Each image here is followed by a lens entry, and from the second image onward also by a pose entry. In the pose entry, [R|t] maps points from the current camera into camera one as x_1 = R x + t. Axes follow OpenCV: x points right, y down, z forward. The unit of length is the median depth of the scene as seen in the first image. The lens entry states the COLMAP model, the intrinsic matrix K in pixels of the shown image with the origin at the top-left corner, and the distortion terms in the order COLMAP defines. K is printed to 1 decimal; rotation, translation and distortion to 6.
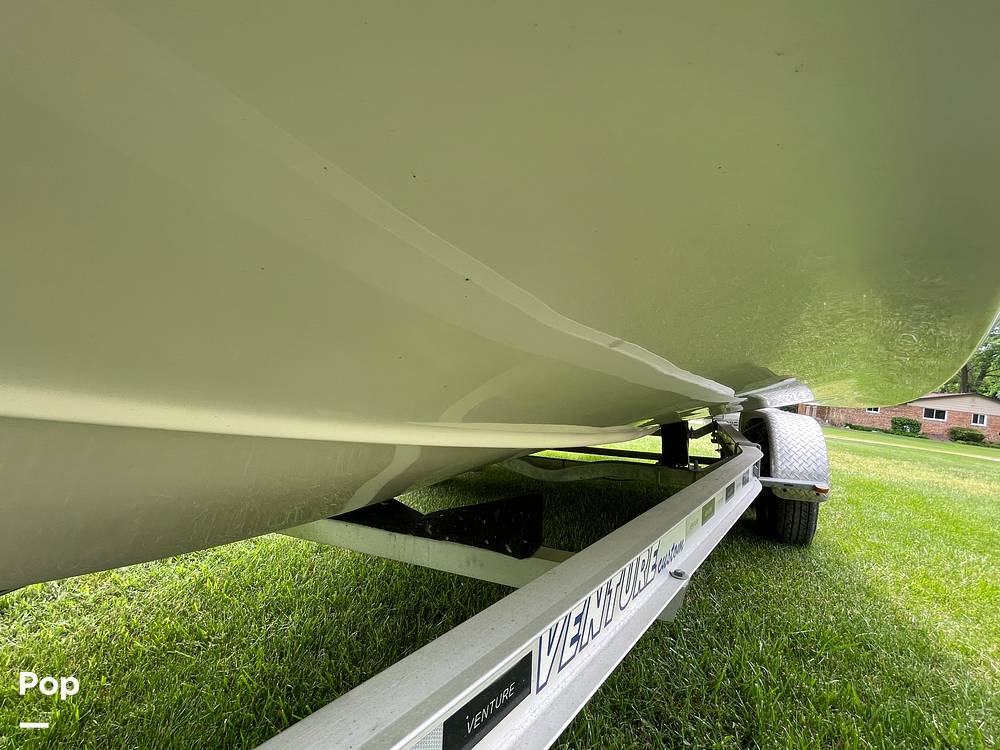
lens RADIAL K [[436.9, 0, 495.6], [0, 436.9, 375.2], [0, 0, 1]] dist [-0.001785, -0.001053]
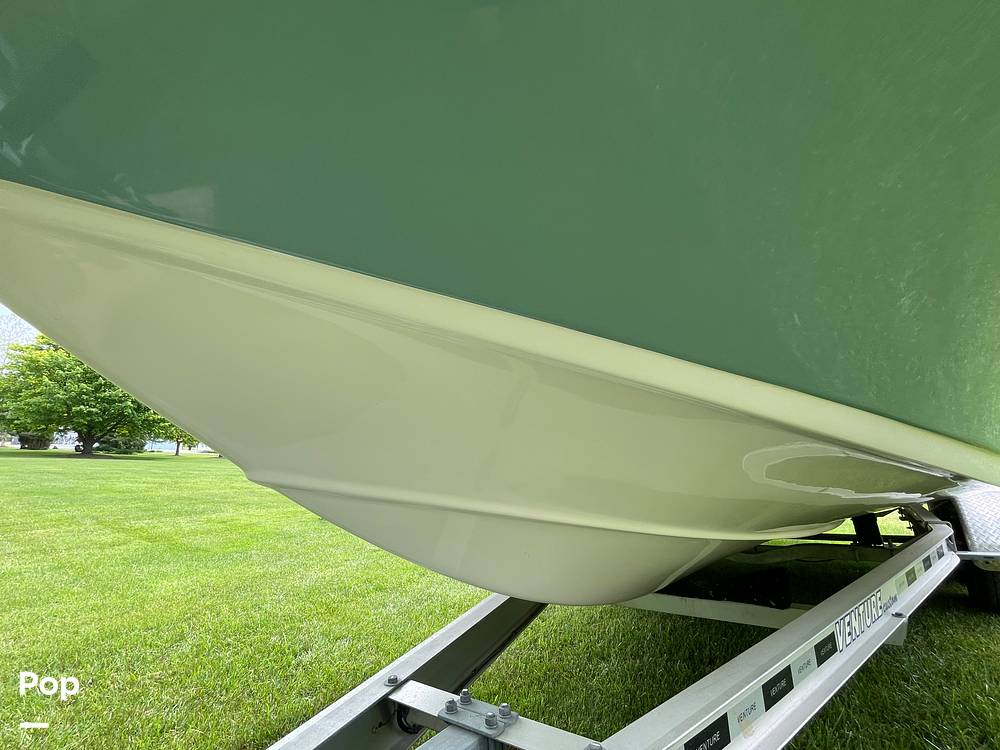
lens RADIAL K [[436.9, 0, 506.6], [0, 436.9, 377.9], [0, 0, 1]] dist [-0.001785, -0.001053]
pose [[0.965634, -0.134026, -0.222685, -0.347218], [0.089807, 0.976073, -0.198031, -0.142765], [0.243898, 0.171227, 0.954565, -0.714008]]
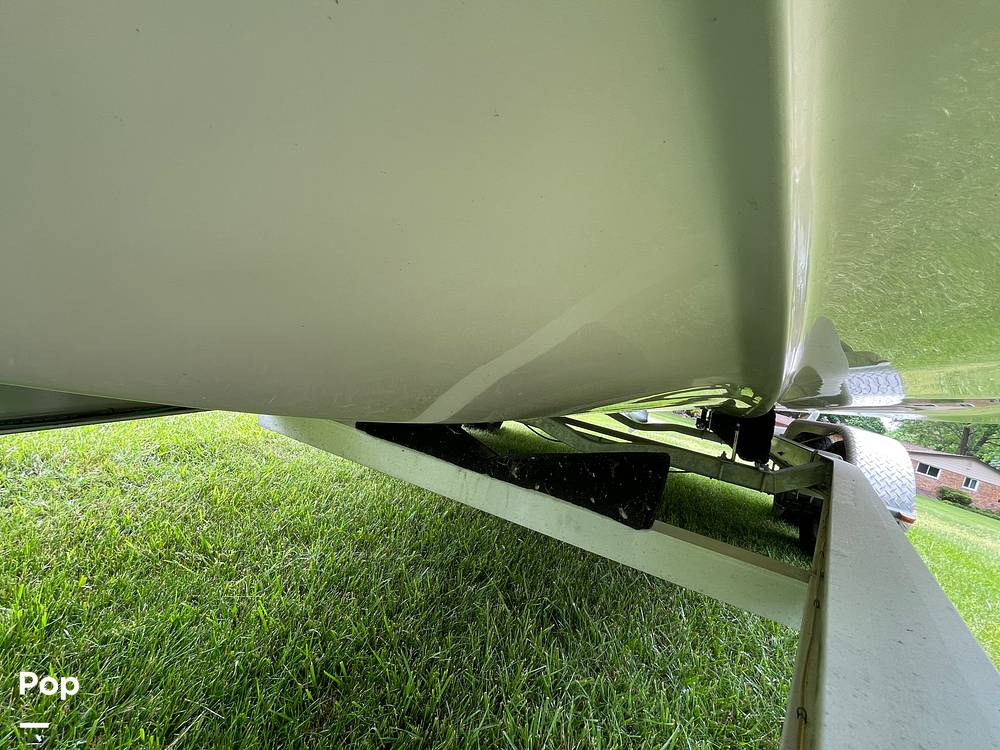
lens RADIAL K [[436.9, 0, 496.4], [0, 436.9, 372.8], [0, 0, 1]] dist [-0.001785, -0.001053]
pose [[0.982763, 0.184862, 0.001986, -0.183913], [-0.184741, 0.981601, 0.048275, 0.120912], [0.006975, -0.047810, 0.998832, 0.183623]]
